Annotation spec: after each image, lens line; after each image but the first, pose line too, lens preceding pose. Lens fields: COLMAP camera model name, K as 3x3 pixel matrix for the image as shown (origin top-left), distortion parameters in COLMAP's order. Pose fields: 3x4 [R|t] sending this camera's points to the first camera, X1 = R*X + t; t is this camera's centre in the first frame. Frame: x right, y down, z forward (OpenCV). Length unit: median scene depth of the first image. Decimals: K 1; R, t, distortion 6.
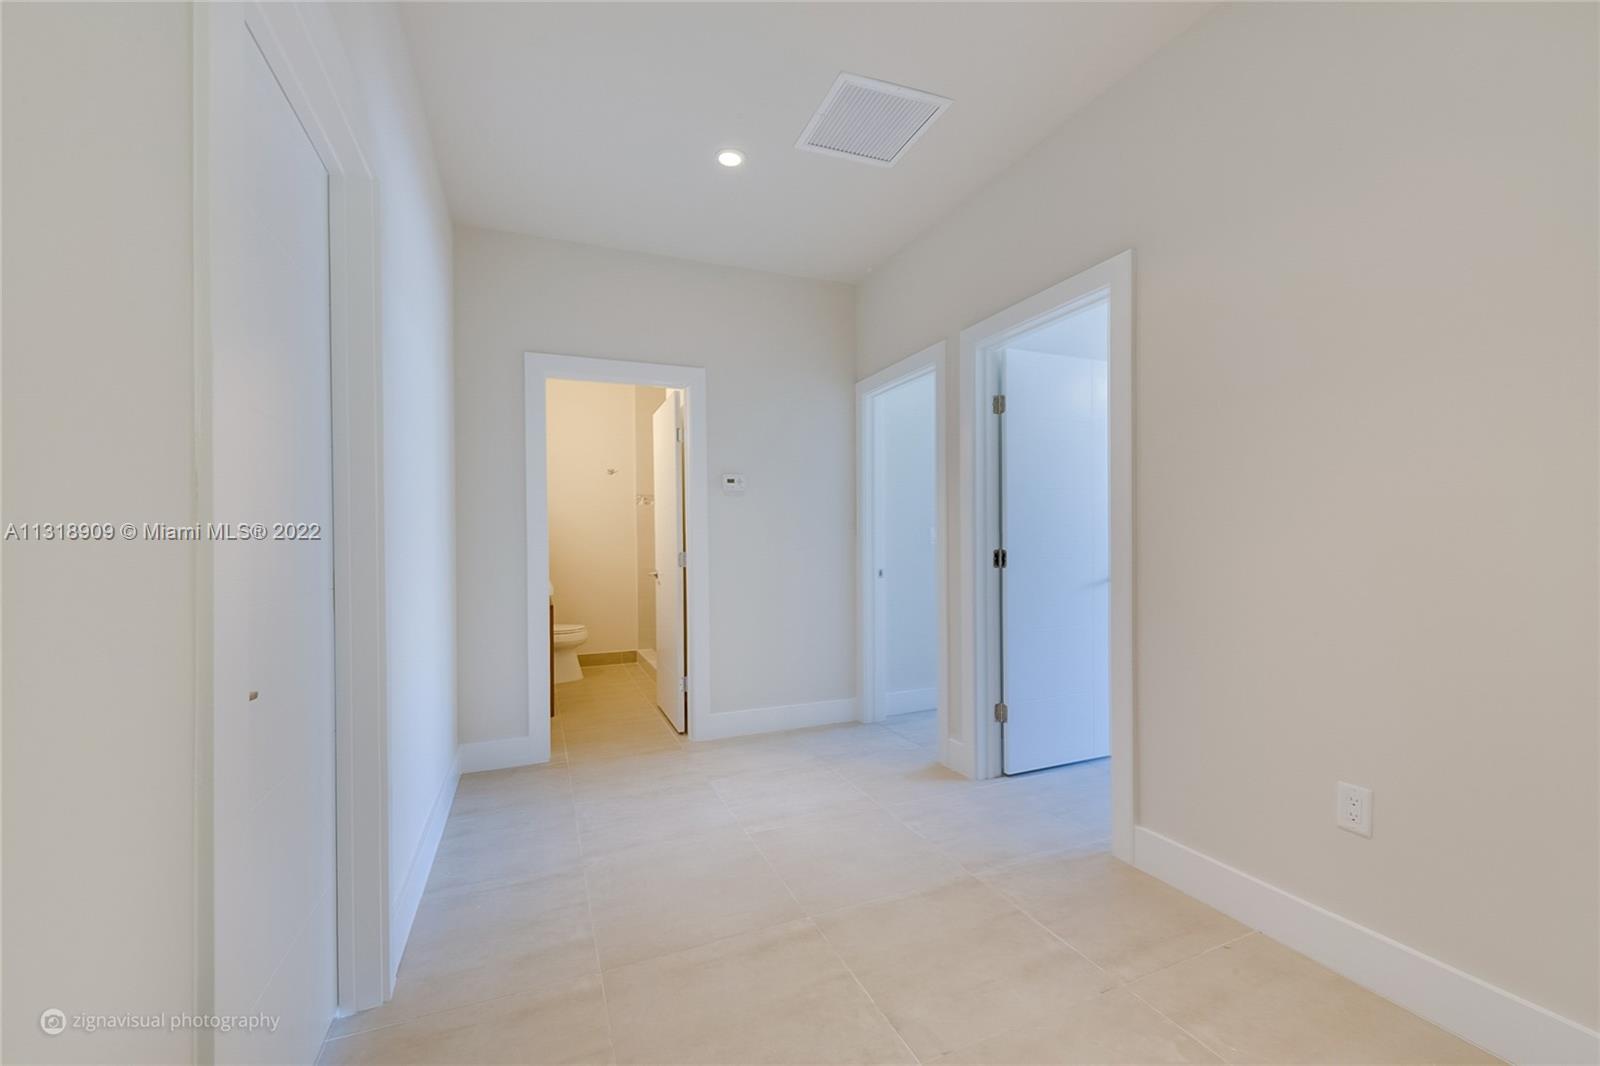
lens RADIAL K [[632.8, 0, 806.3], [0, 632.8, 537.6], [0, 0, 1]] dist [0.001005, -0.005606]
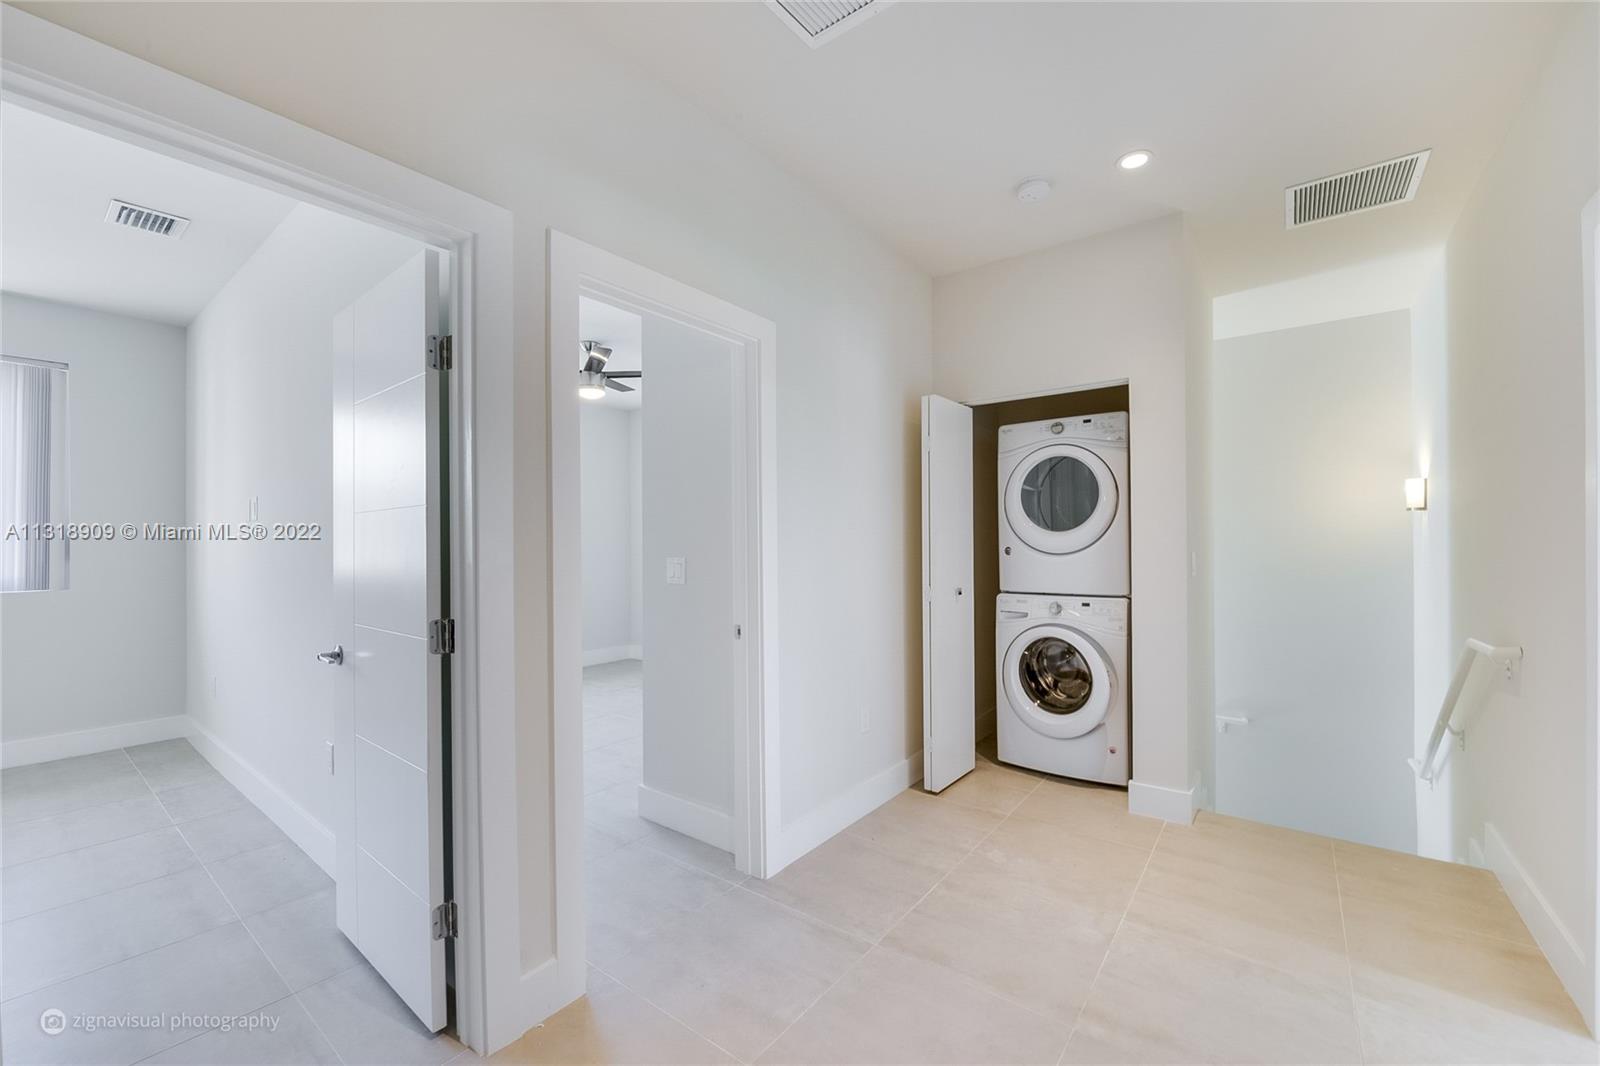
lens RADIAL K [[632.8, 0, 806.3], [0, 632.8, 537.6], [0, 0, 1]] dist [0.001005, -0.005606]
pose [[-0.473305, 0.009105, 0.880852, -0.519123], [0.003448, 0.999958, -0.008483, -0.070524], [-0.880892, -0.000977, -0.473317, 1.505077]]
